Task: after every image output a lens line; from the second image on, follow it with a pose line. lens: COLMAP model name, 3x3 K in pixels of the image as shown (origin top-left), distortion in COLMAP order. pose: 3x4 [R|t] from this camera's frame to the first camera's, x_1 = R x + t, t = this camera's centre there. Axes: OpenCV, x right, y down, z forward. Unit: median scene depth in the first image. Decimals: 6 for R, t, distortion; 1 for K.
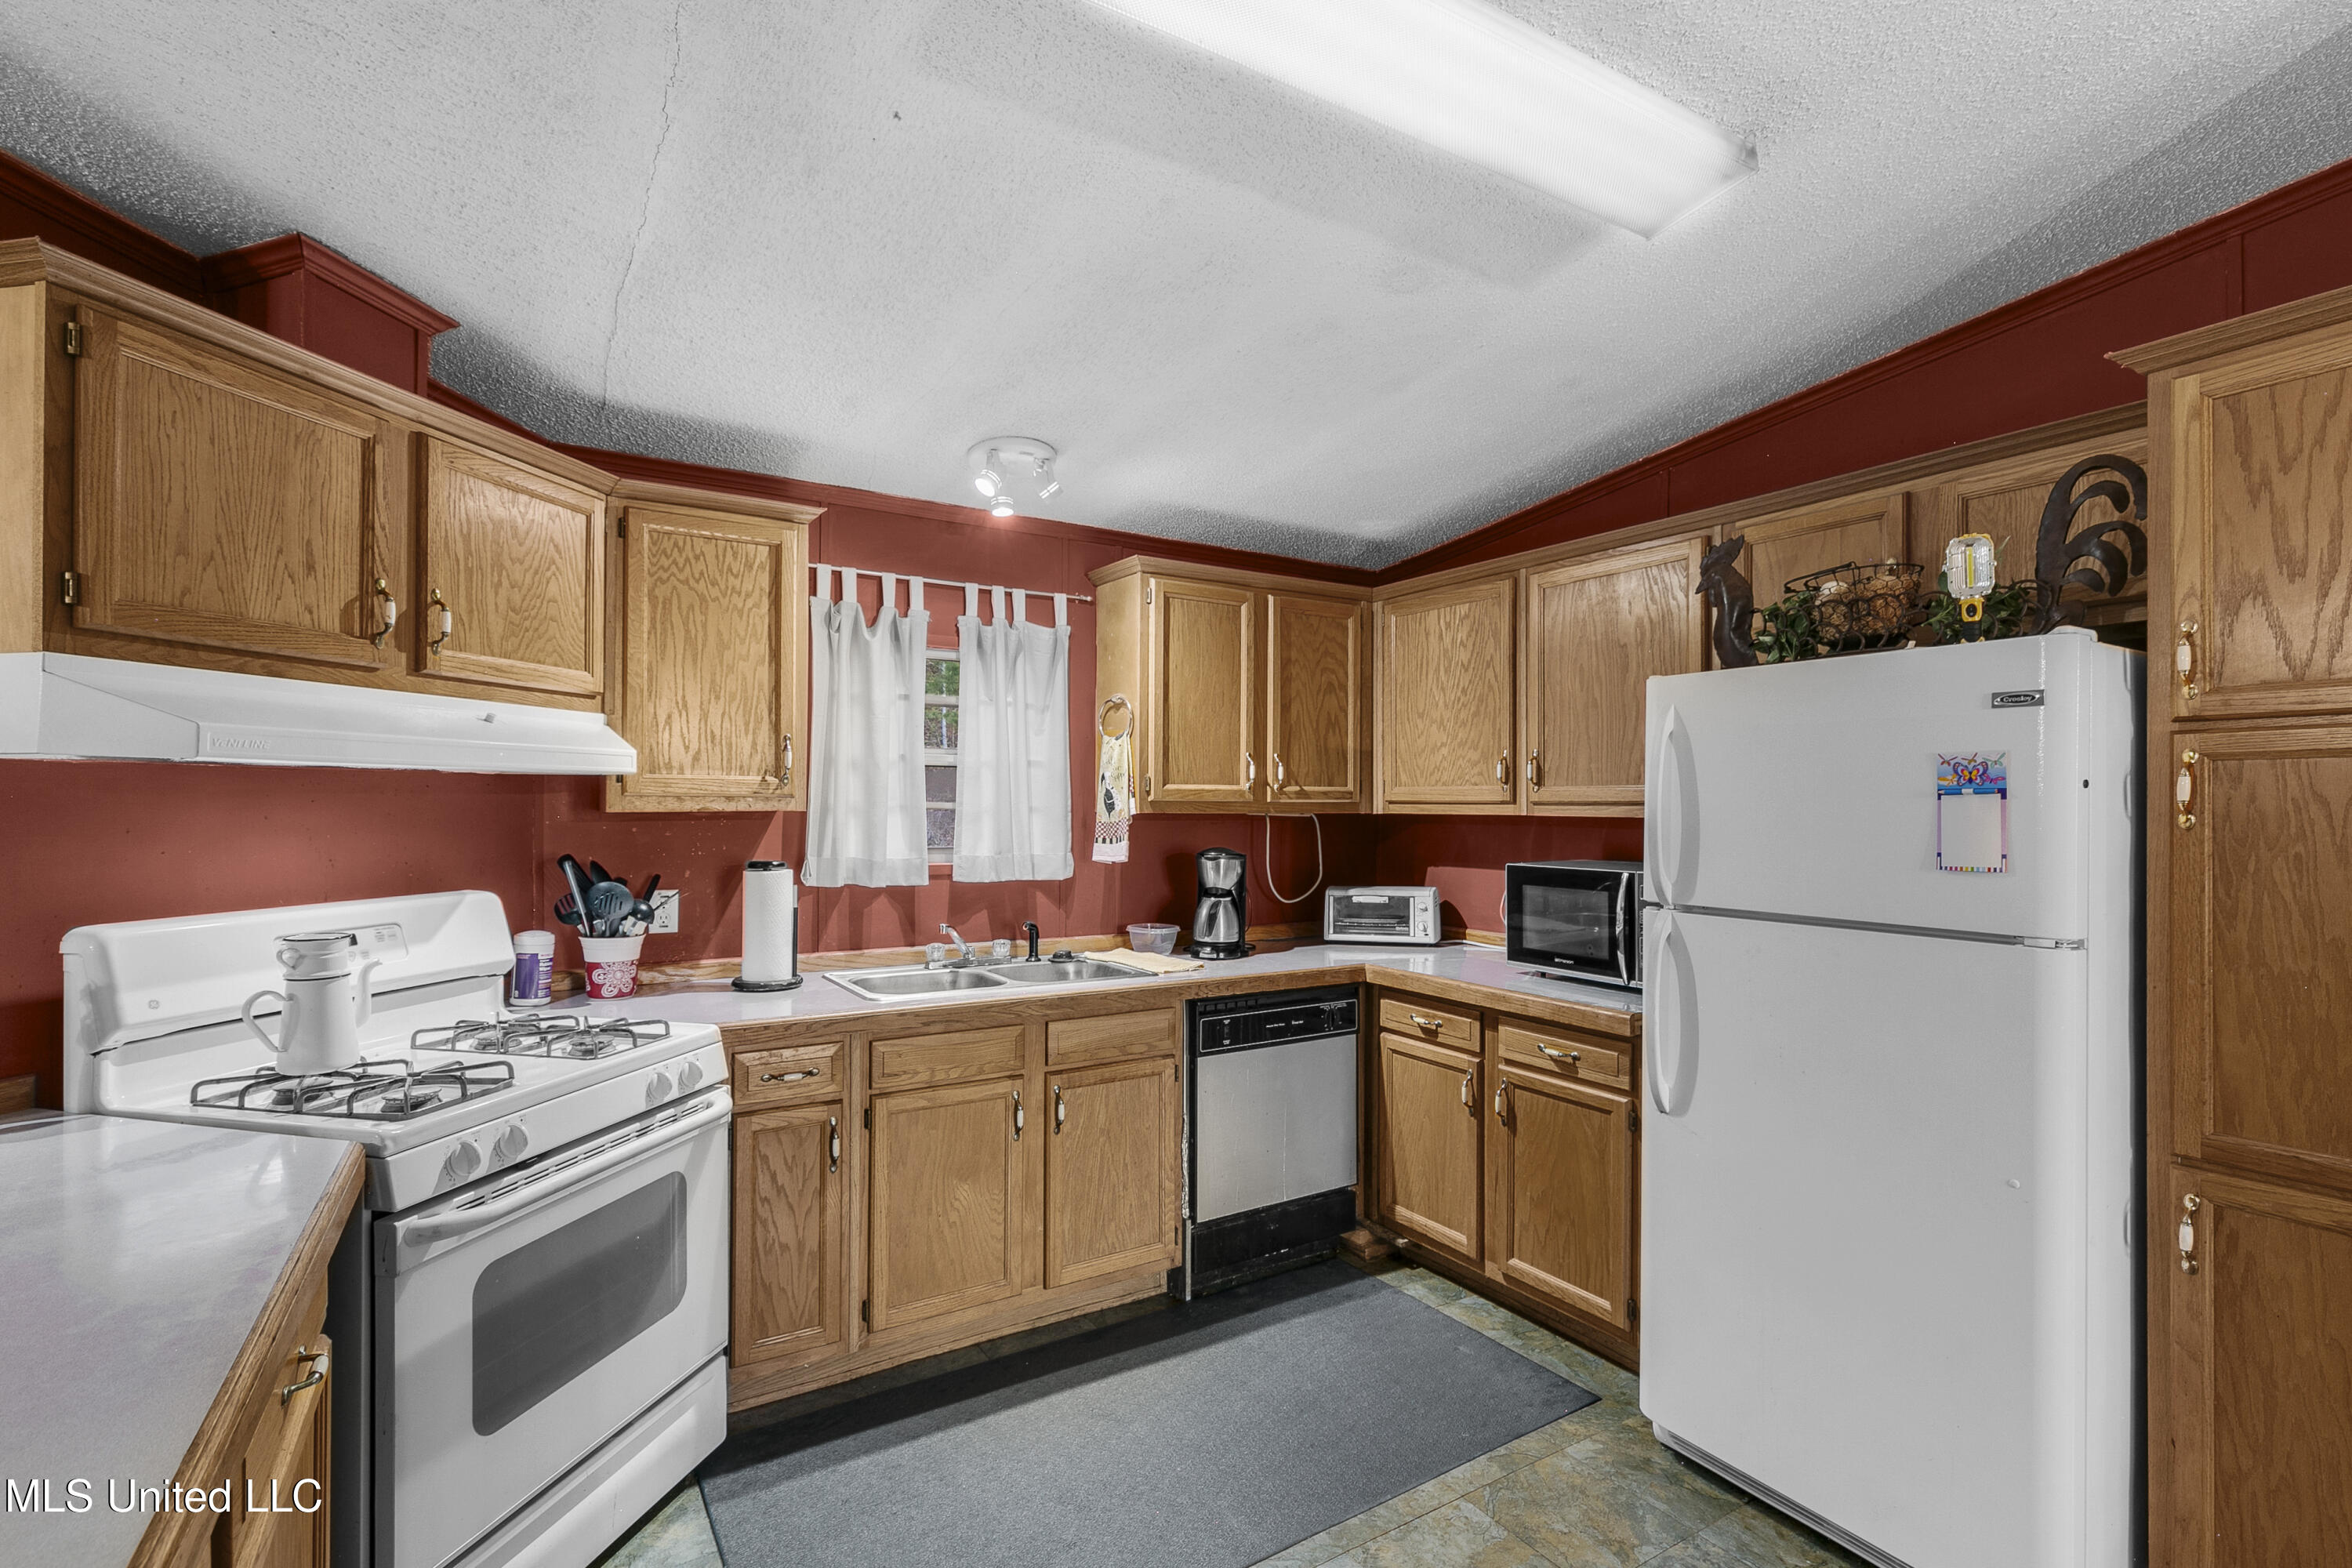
lens RADIAL K [[1072.9, 0, 1171.2], [0, 1072.9, 798.3], [0, 0, 1]] dist [0.010730, -0.002515]
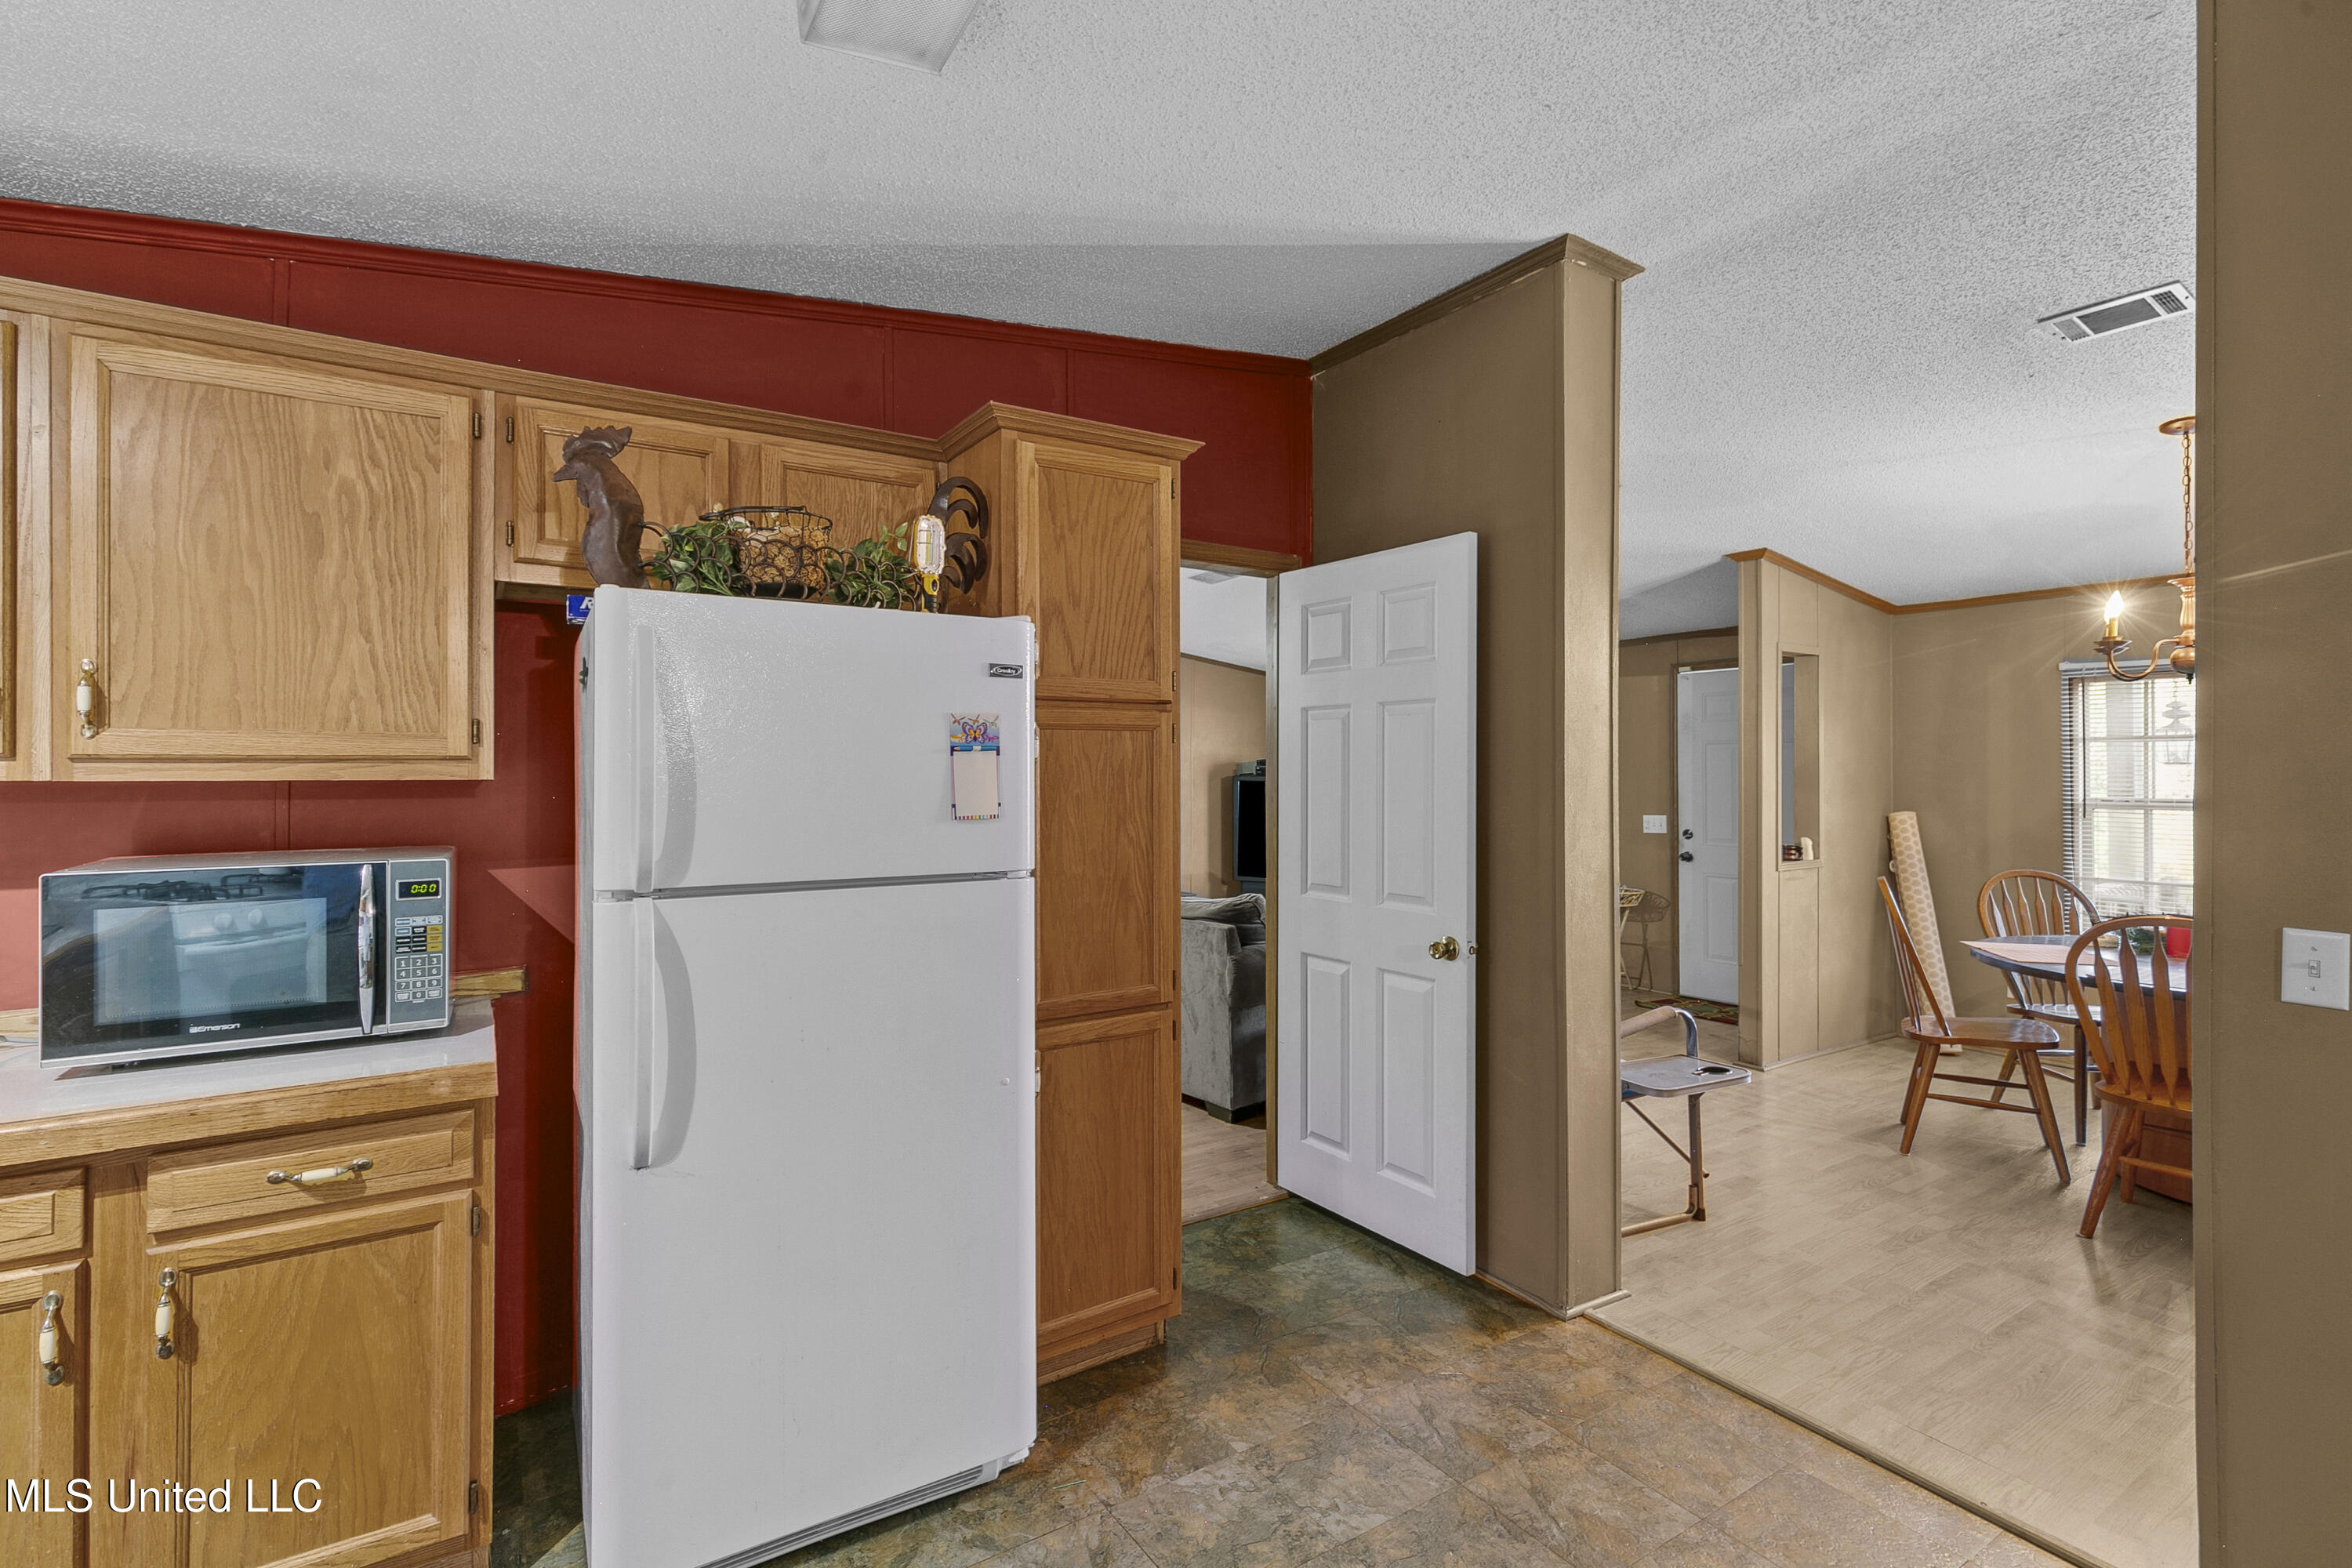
lens RADIAL K [[1072.9, 0, 1171.3], [0, 1072.9, 763.9], [0, 0, 1]] dist [0.010730, -0.002515]
pose [[-0.015567, 0.003932, 0.999871, -0.248950], [-0.004198, 0.999983, -0.003997, 0.008606], [-0.999870, -0.004260, -0.015550, 0.527067]]
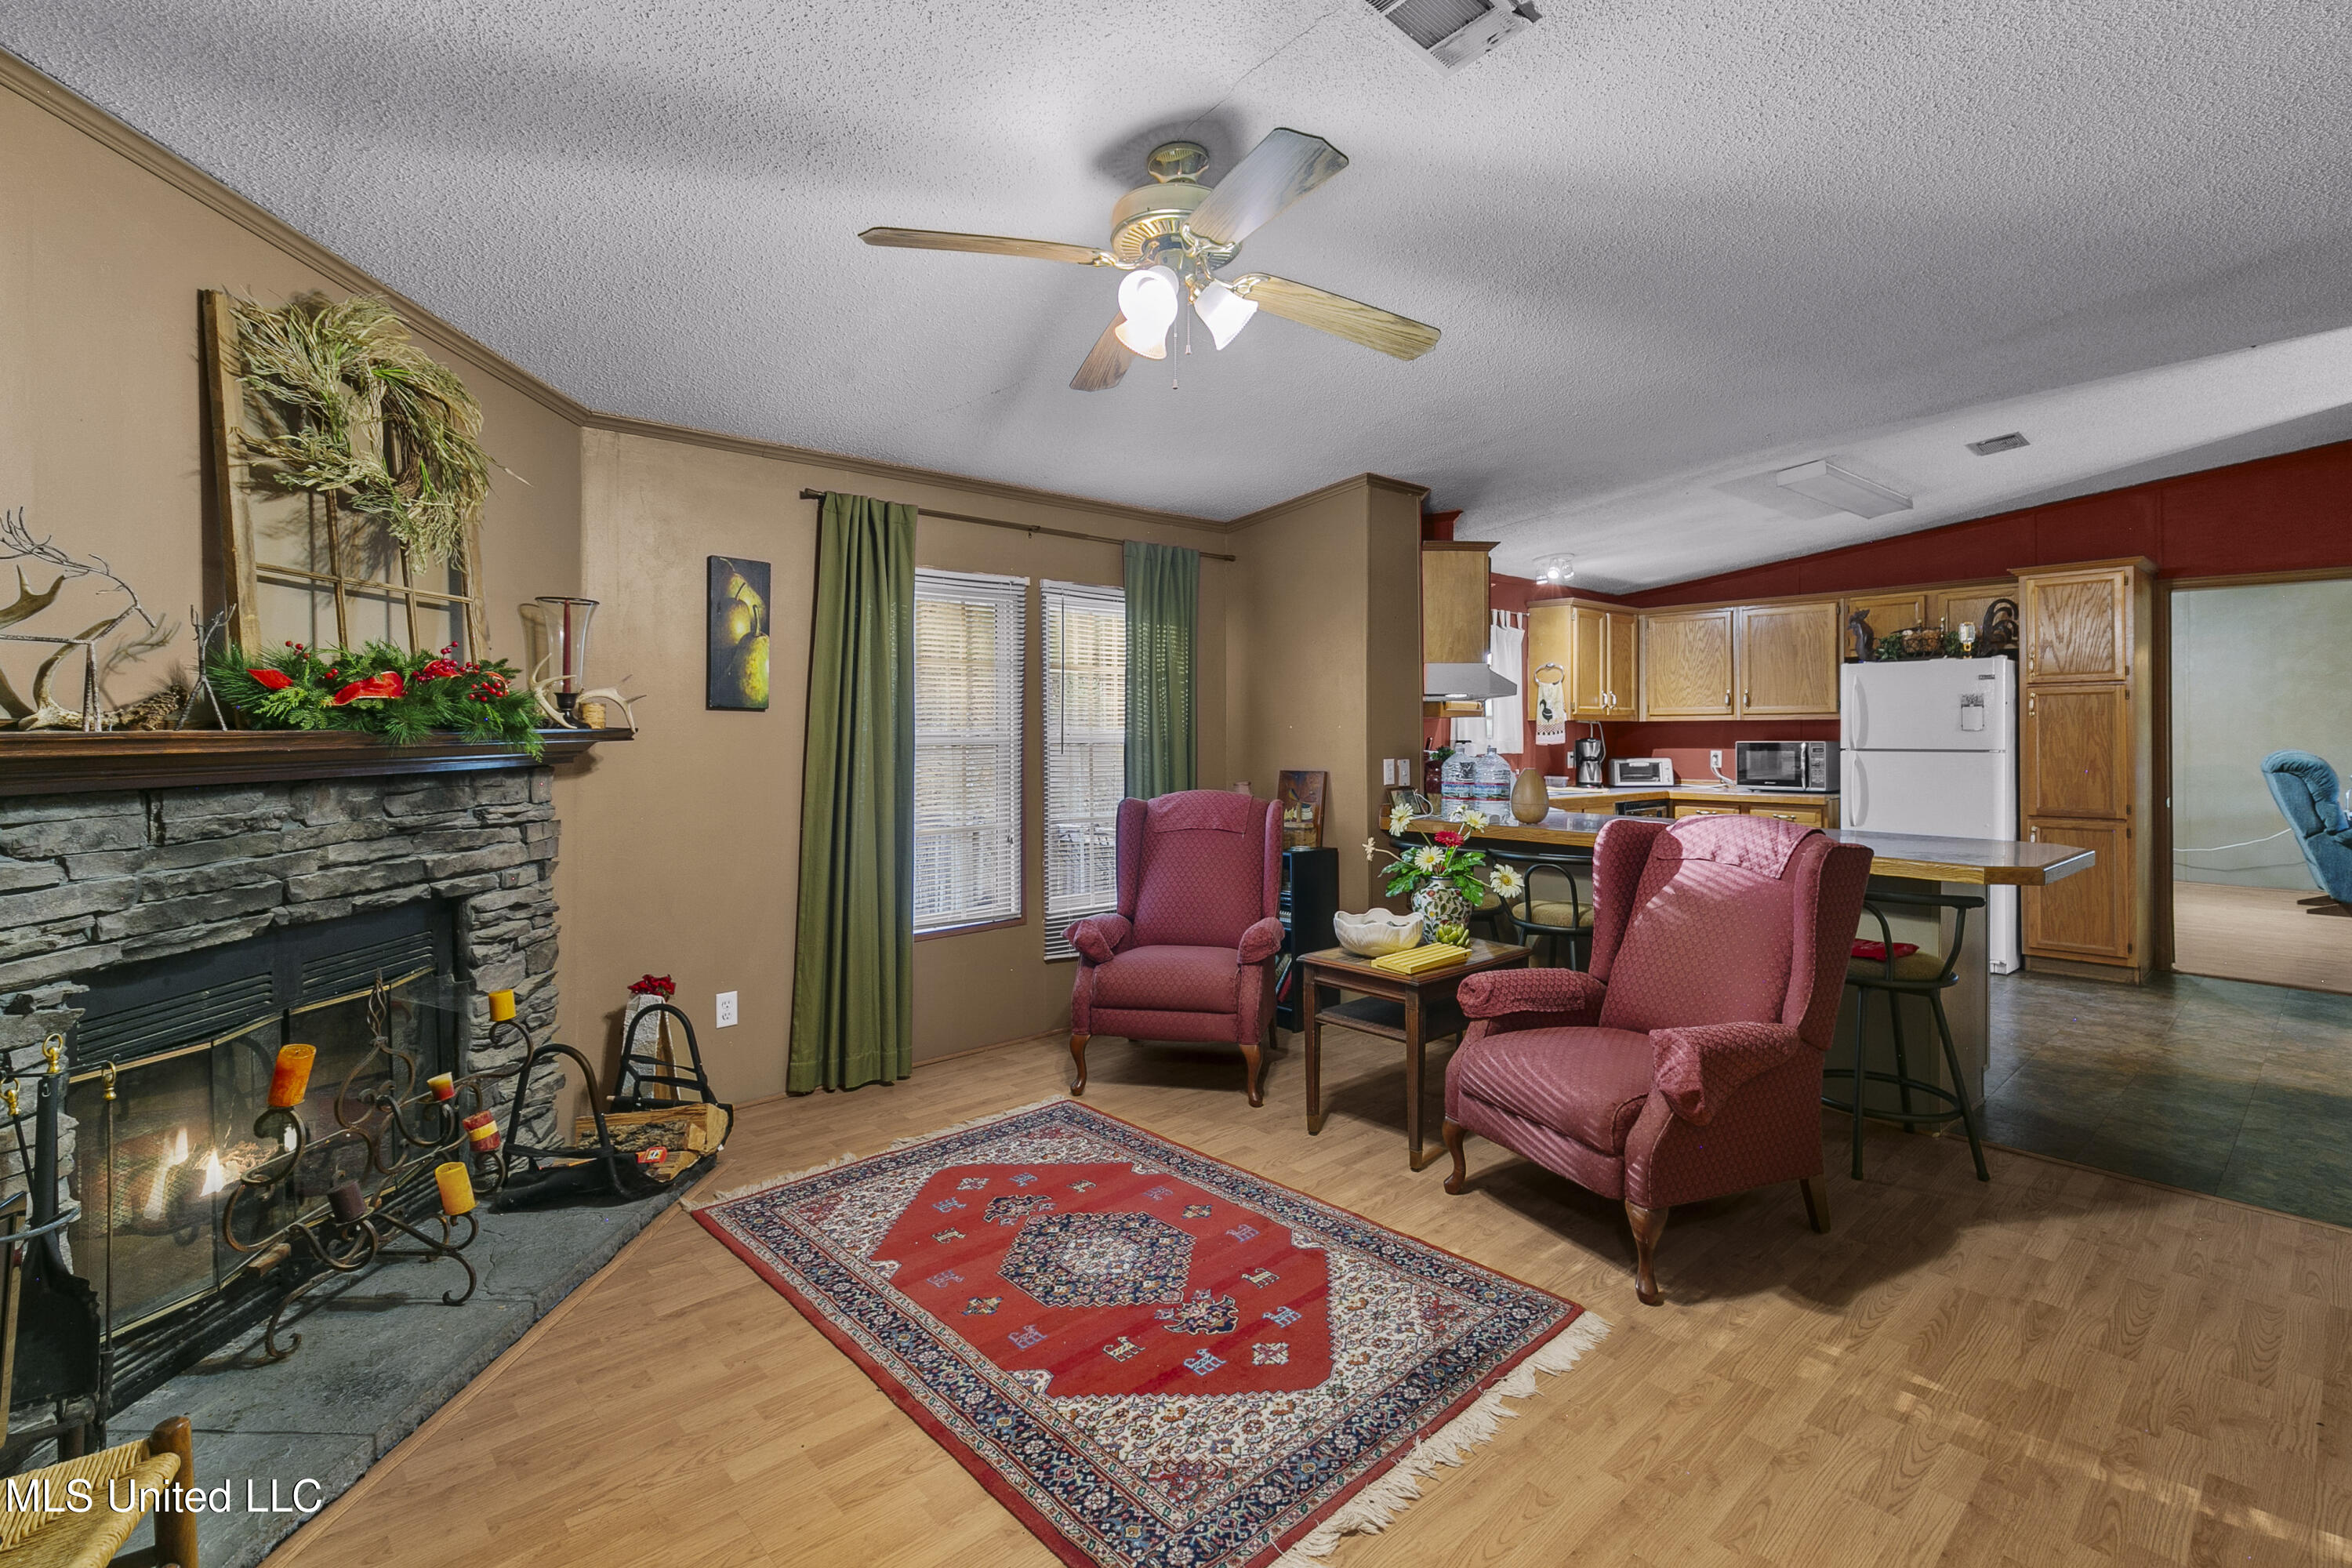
lens RADIAL K [[1072.9, 0, 1175.0], [0, 1072.9, 728.8], [0, 0, 1]] dist [0.010730, -0.002515]
pose [[0.984908, -0.004666, 0.173018, -1.377428], [0.004847, 0.999988, -0.000619, 0.034343], [-0.173013, 0.001449, 0.984918, -1.118733]]
